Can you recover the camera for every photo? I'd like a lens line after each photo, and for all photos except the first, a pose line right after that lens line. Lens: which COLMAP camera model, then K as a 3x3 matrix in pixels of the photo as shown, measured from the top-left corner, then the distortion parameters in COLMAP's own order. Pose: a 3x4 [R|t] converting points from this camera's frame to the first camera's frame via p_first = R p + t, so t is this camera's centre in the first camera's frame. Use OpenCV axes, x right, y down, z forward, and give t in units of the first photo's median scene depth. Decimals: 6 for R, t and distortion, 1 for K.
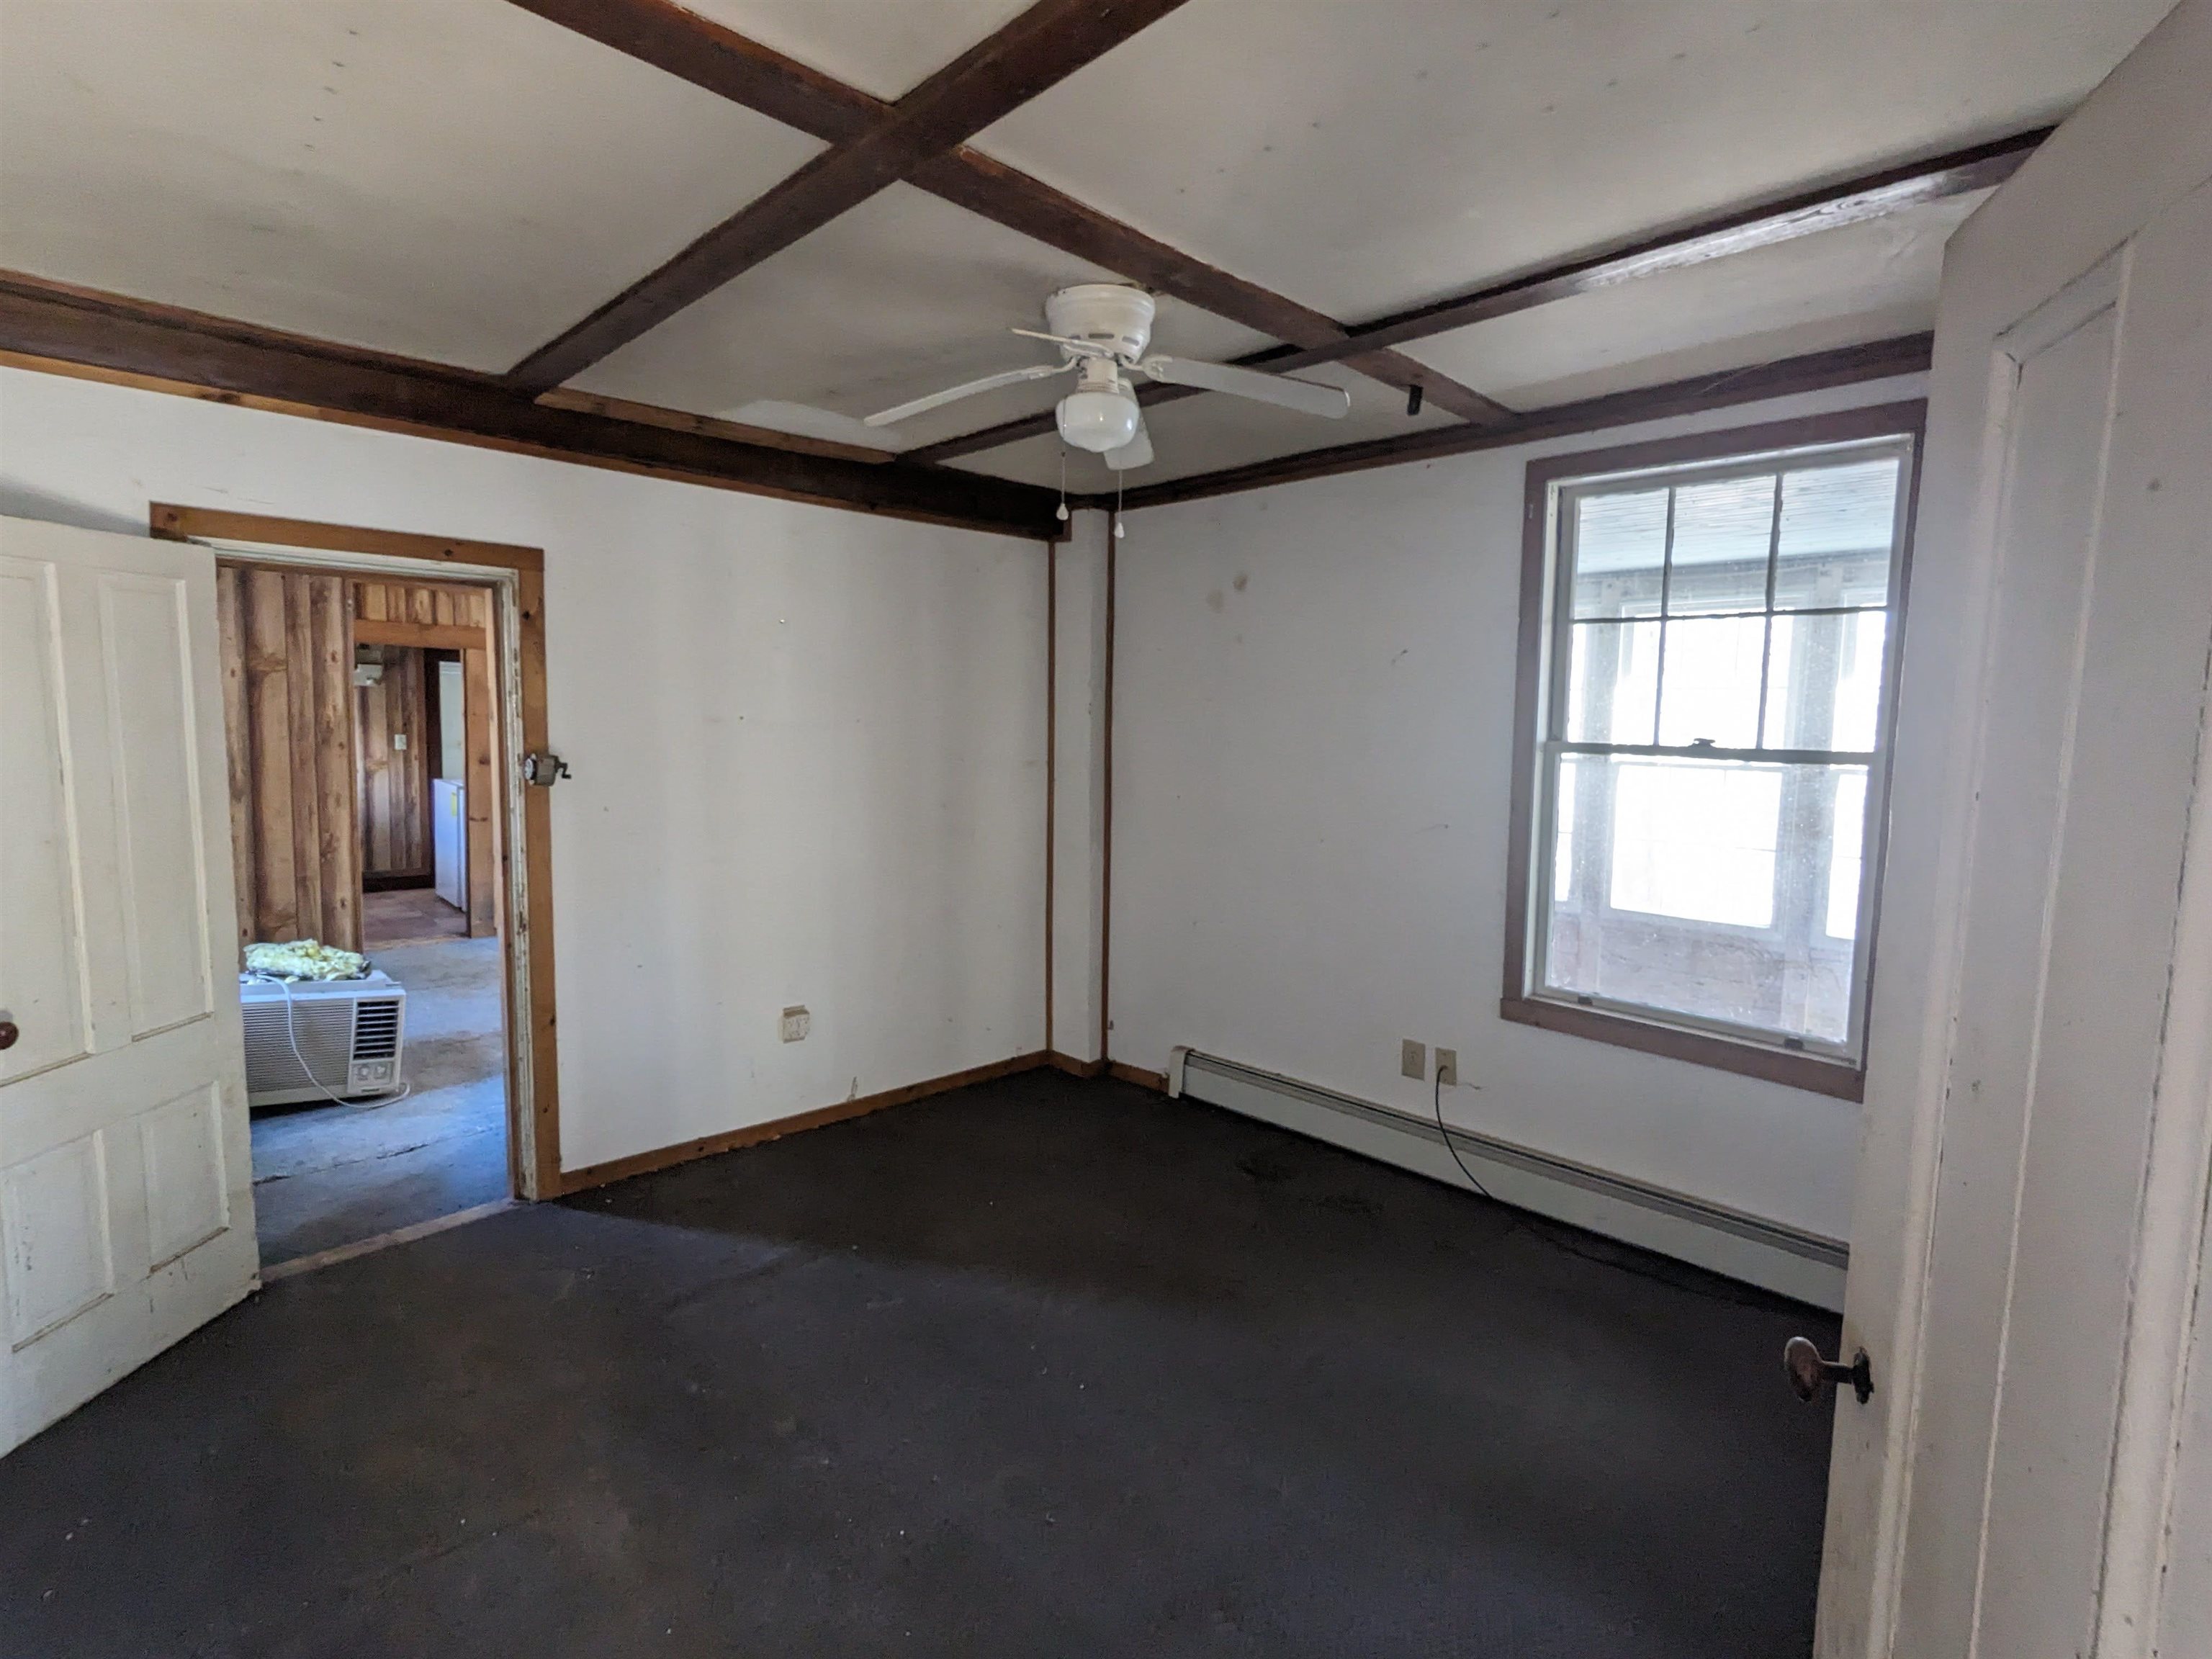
lens RADIAL K [[1067.2, 0, 1112.8], [0, 1067.2, 822.0], [0, 0, 1]] dist [-0.002254, 0.001599]
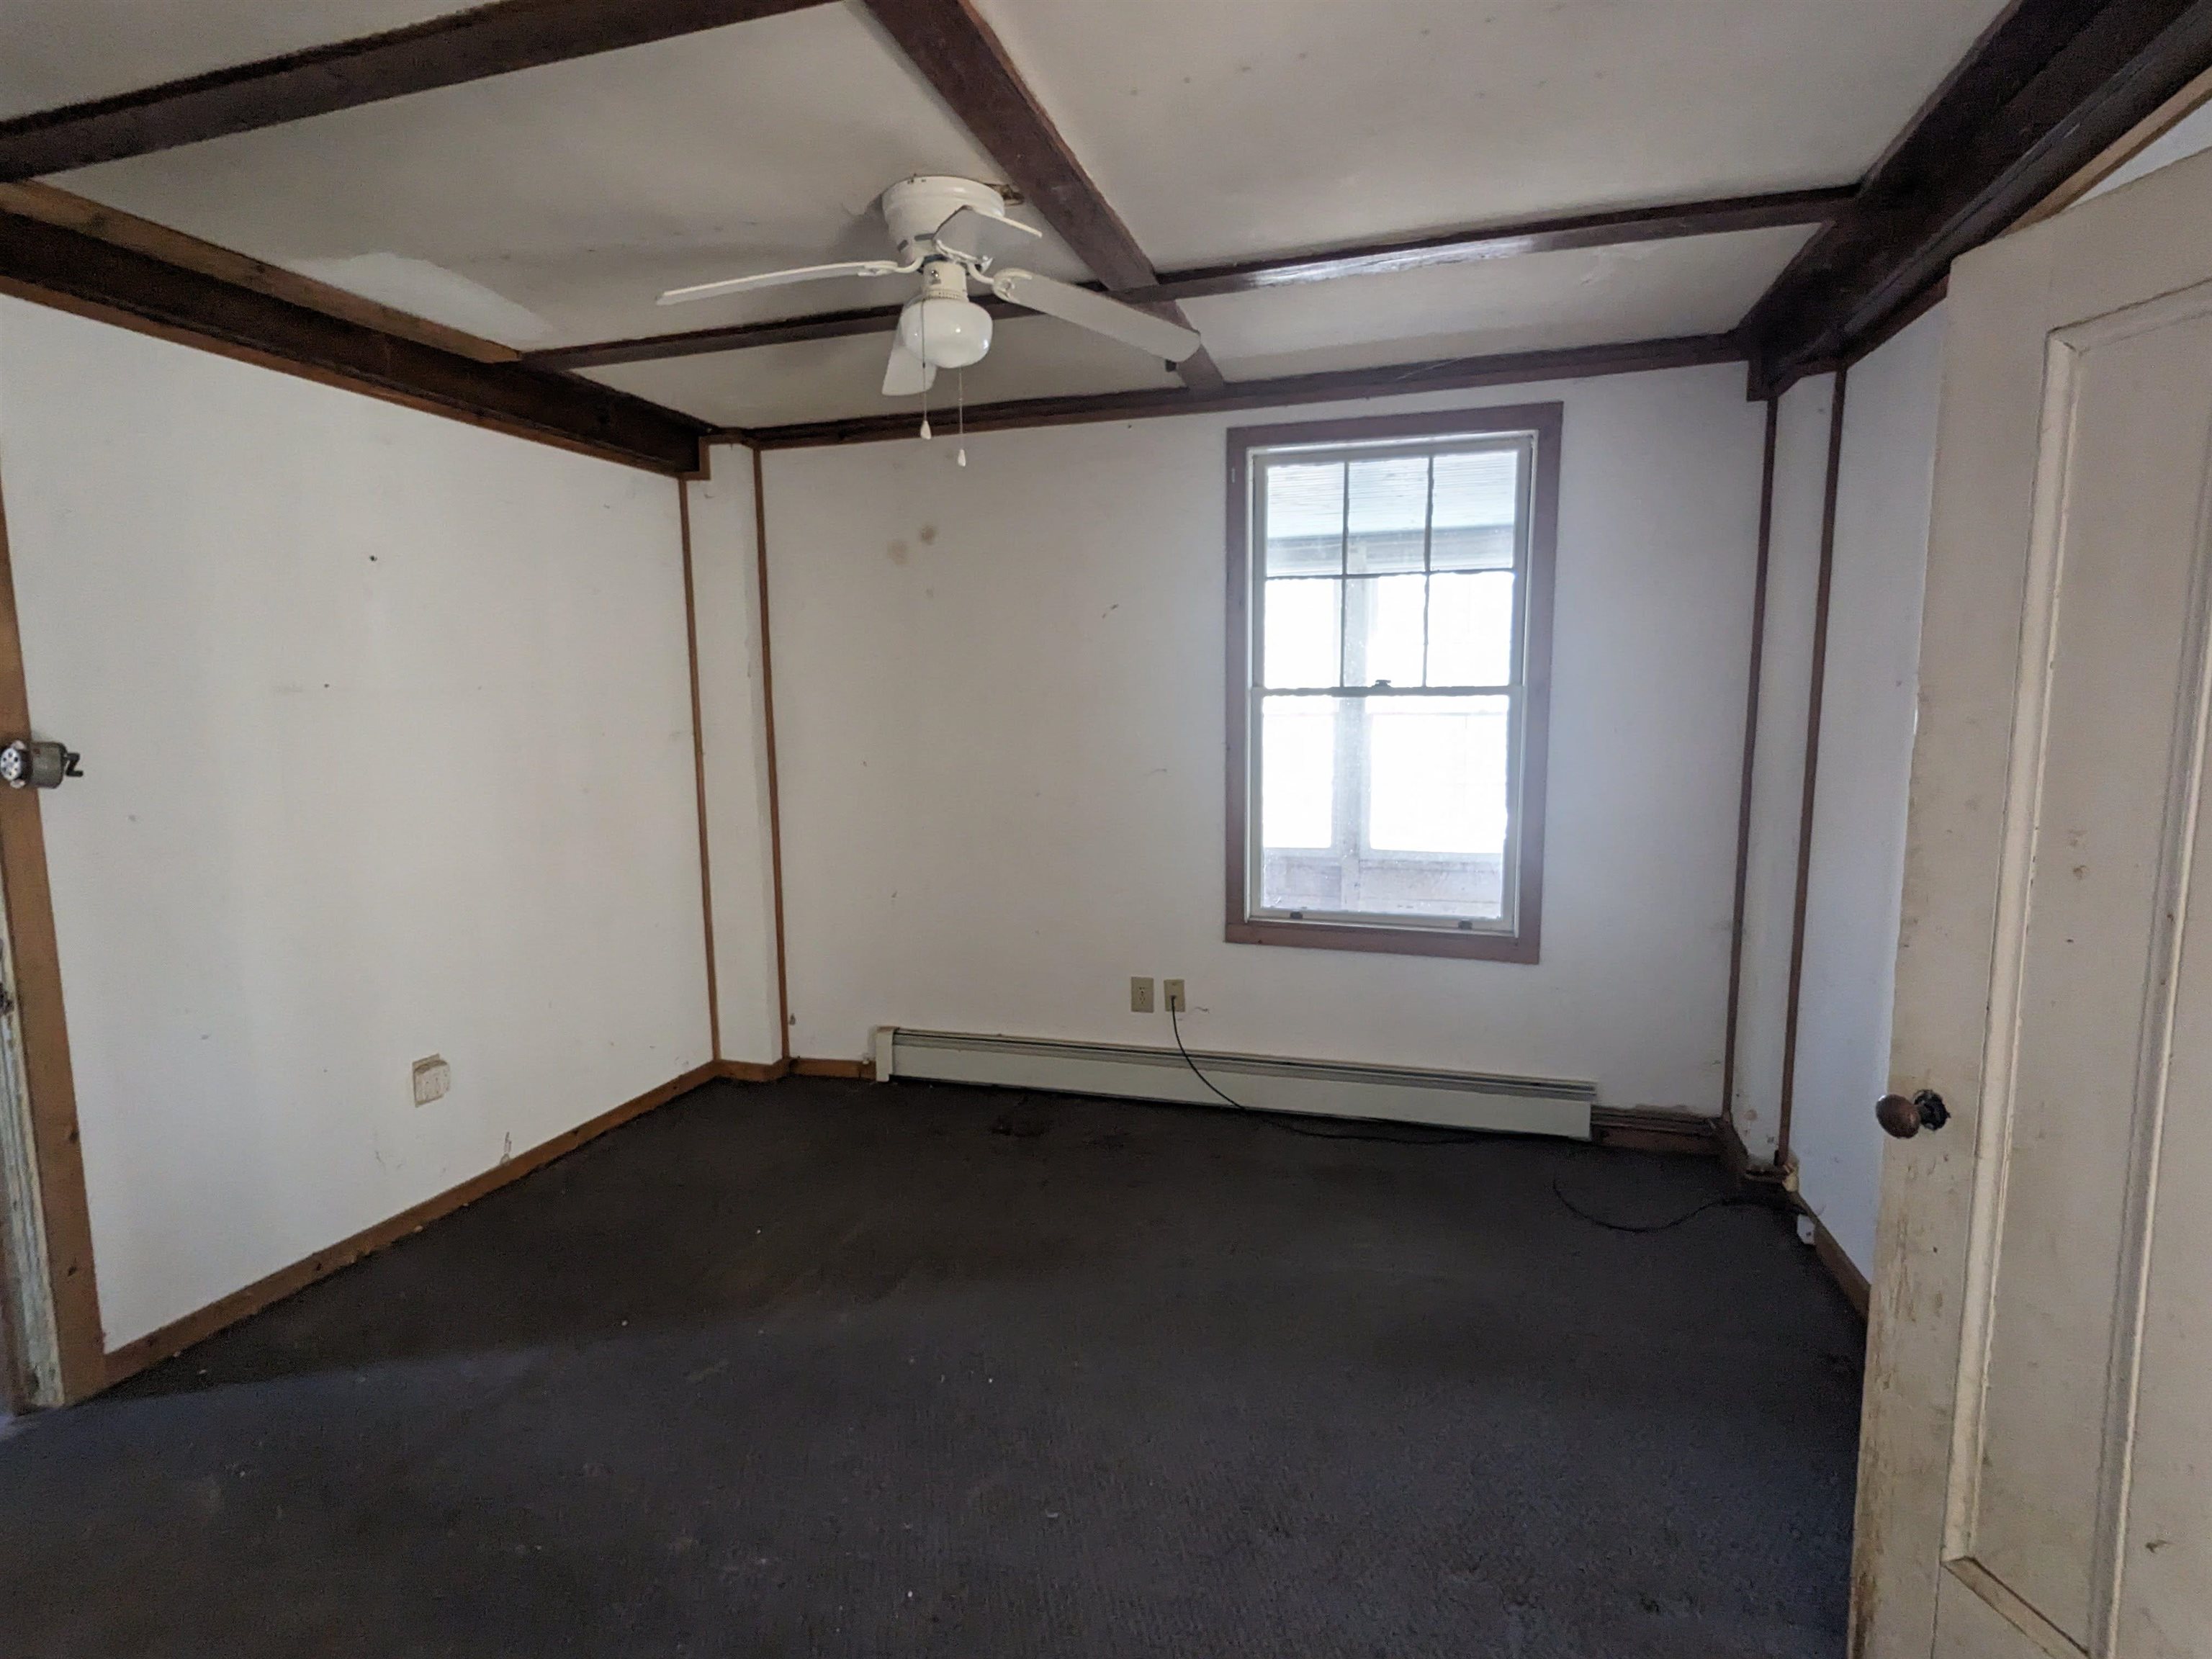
lens RADIAL K [[1067.2, 0, 1105.3], [0, 1067.2, 822.6], [0, 0, 1]] dist [-0.002254, 0.001599]
pose [[0.878589, -0.083582, 0.470207, -0.249656], [0.073978, 0.996501, 0.038906, 0.009679], [-0.471813, 0.000602, 0.881698, 0.094593]]
